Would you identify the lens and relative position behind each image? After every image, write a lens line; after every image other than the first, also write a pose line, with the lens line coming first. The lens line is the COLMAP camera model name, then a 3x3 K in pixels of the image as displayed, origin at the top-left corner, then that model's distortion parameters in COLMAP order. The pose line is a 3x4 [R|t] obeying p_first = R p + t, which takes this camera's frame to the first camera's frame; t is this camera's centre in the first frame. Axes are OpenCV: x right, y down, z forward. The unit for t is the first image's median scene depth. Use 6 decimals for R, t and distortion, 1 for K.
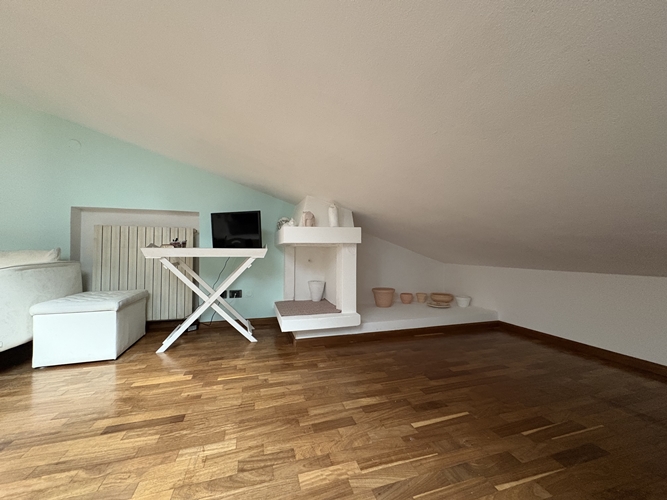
lens RADIAL K [[265.4, 0, 334.3], [0, 265.4, 249.6], [0, 0, 1]] dist [0.000240, -0.000174]
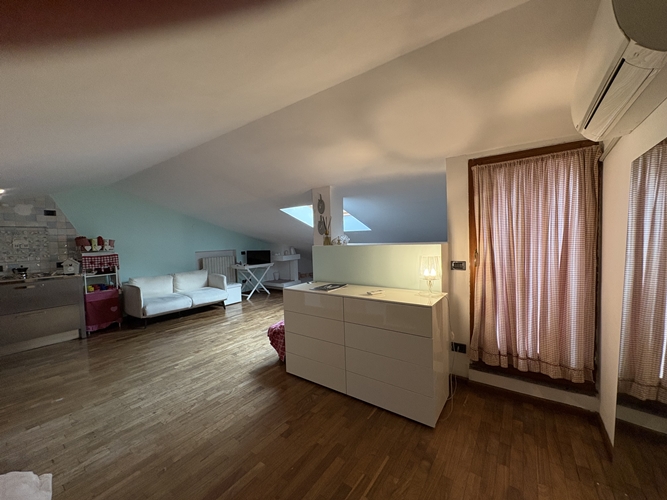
lens RADIAL K [[265.4, 0, 333.5], [0, 265.4, 250.6], [0, 0, 1]] dist [0.000240, -0.000174]
pose [[0.795361, -0.050942, 0.603992, -1.577234], [0.024700, 0.998358, 0.051678, -0.290664], [-0.605633, -0.026184, 0.795314, -1.898562]]
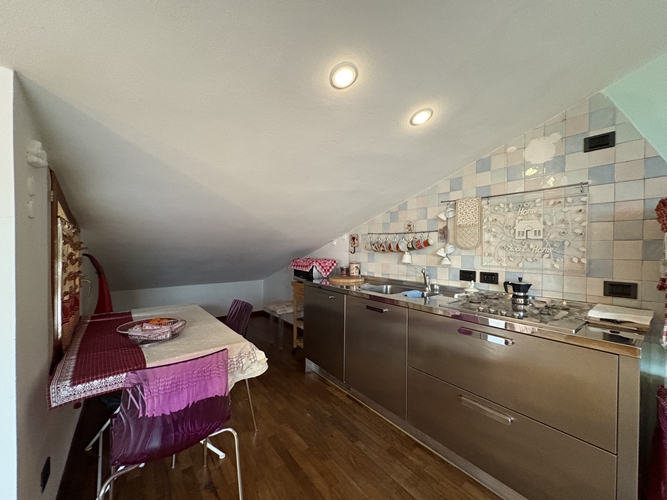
lens RADIAL K [[265.4, 0, 332.3], [0, 265.4, 250.8], [0, 0, 1]] dist [0.000240, -0.000174]
pose [[0.344291, 0.010491, -0.938805, -1.619627], [0.003504, 0.999916, 0.012458, -0.243049], [0.938857, -0.007579, 0.344225, -0.074756]]
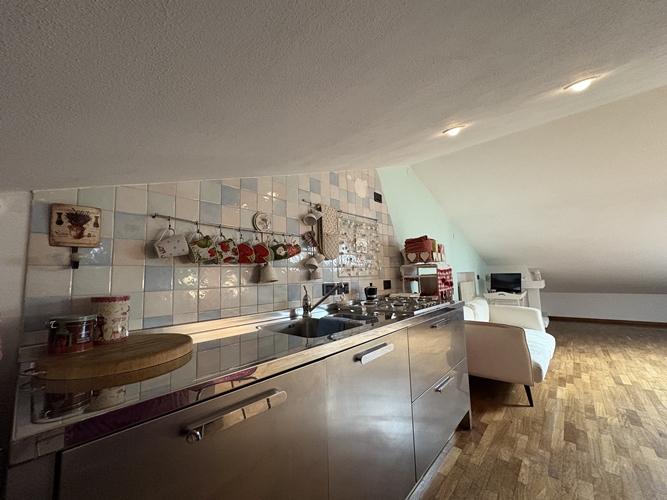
lens RADIAL K [[265.4, 0, 331.0], [0, 265.4, 251.9], [0, 0, 1]] dist [0.000240, -0.000174]
pose [[0.856014, 0.019344, 0.516591, -2.768018], [0.025175, 0.996554, -0.079032, -0.193961], [-0.516340, 0.080658, 0.852577, -0.047770]]
